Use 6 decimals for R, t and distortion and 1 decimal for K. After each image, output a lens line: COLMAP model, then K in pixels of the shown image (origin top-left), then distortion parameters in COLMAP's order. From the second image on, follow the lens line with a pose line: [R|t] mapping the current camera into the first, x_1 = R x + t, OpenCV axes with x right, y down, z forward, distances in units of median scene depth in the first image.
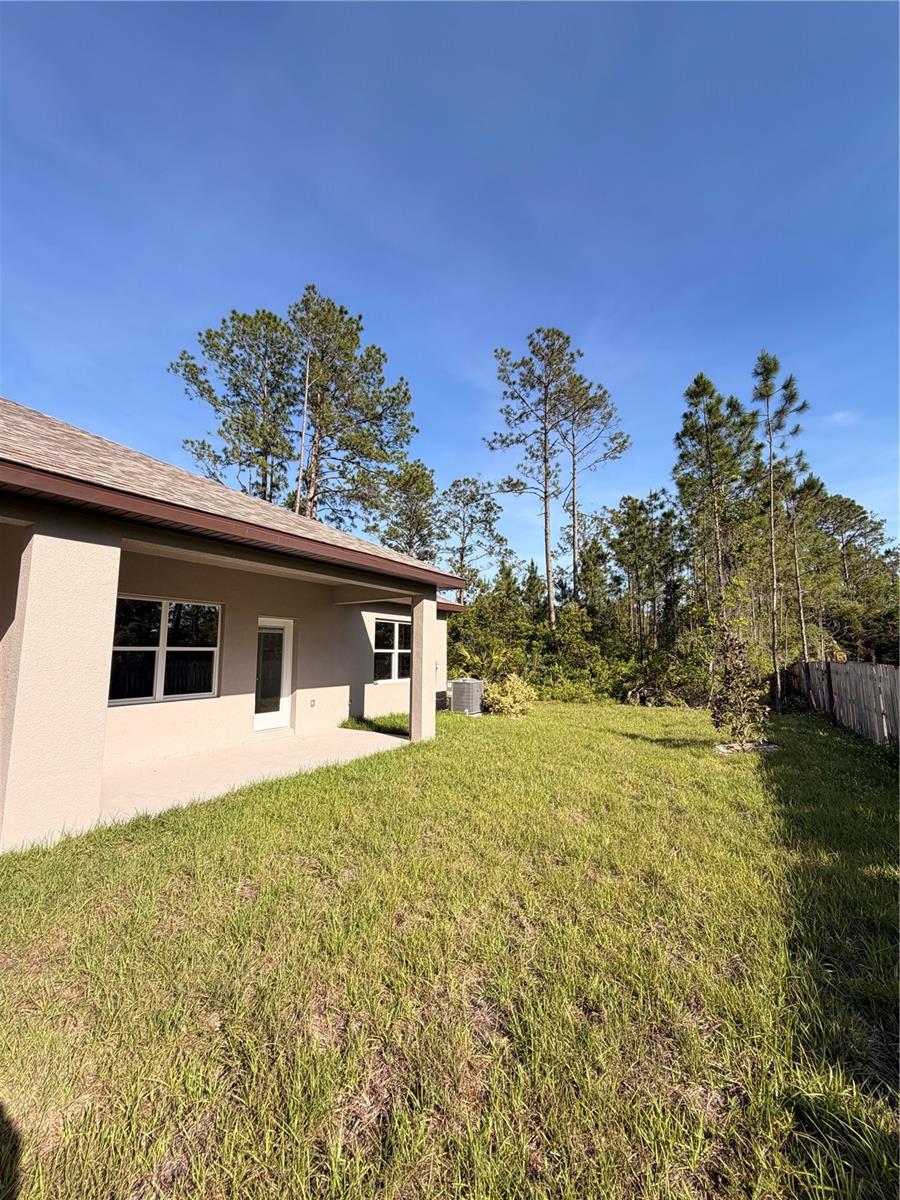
lens RADIAL K [[479.1, 0, 452.9], [0, 479.1, 592.5], [0, 0, 1]] dist [-0.001649, 0.000700]
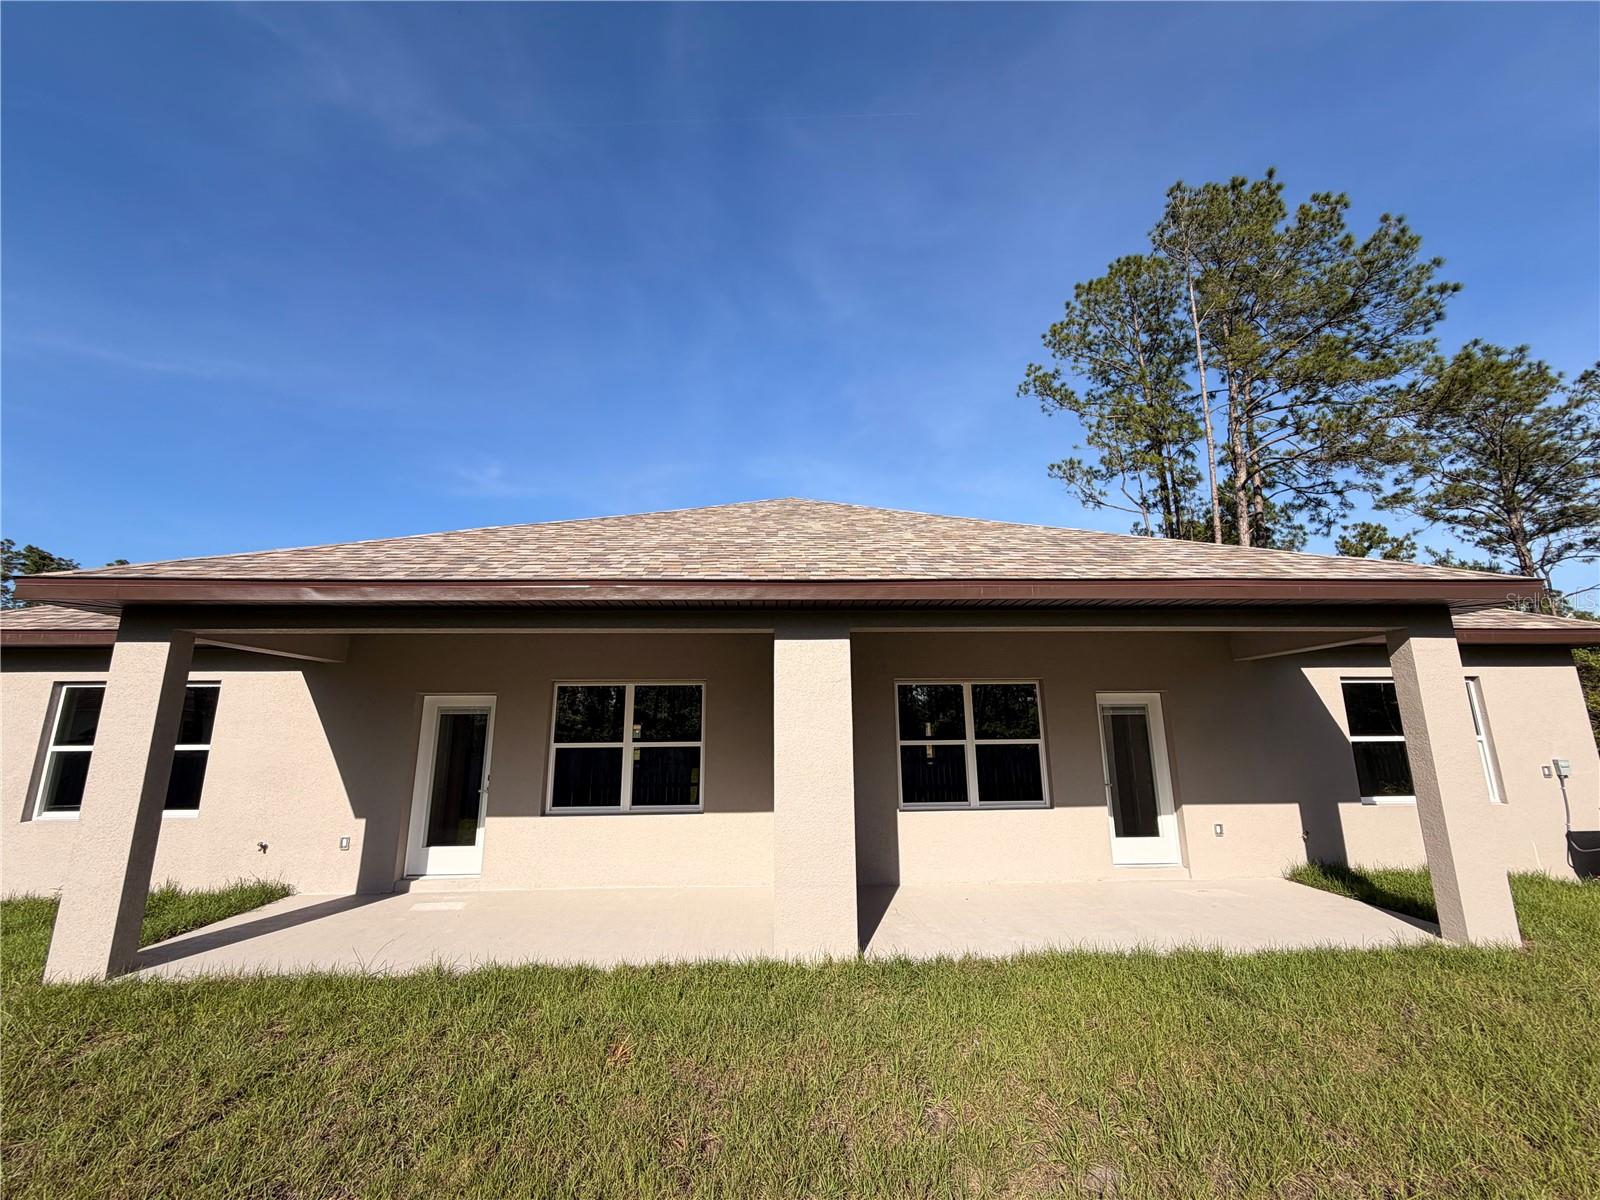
lens RADIAL K [[638.8, 0, 792.6], [0, 638.8, 601.1], [0, 0, 1]] dist [-0.001649, 0.000700]
pose [[0.550853, -0.173006, -0.816474, 0.090565], [0.113838, 0.984711, -0.131851, -0.006022], [0.826802, -0.020315, 0.562126, 0.083286]]
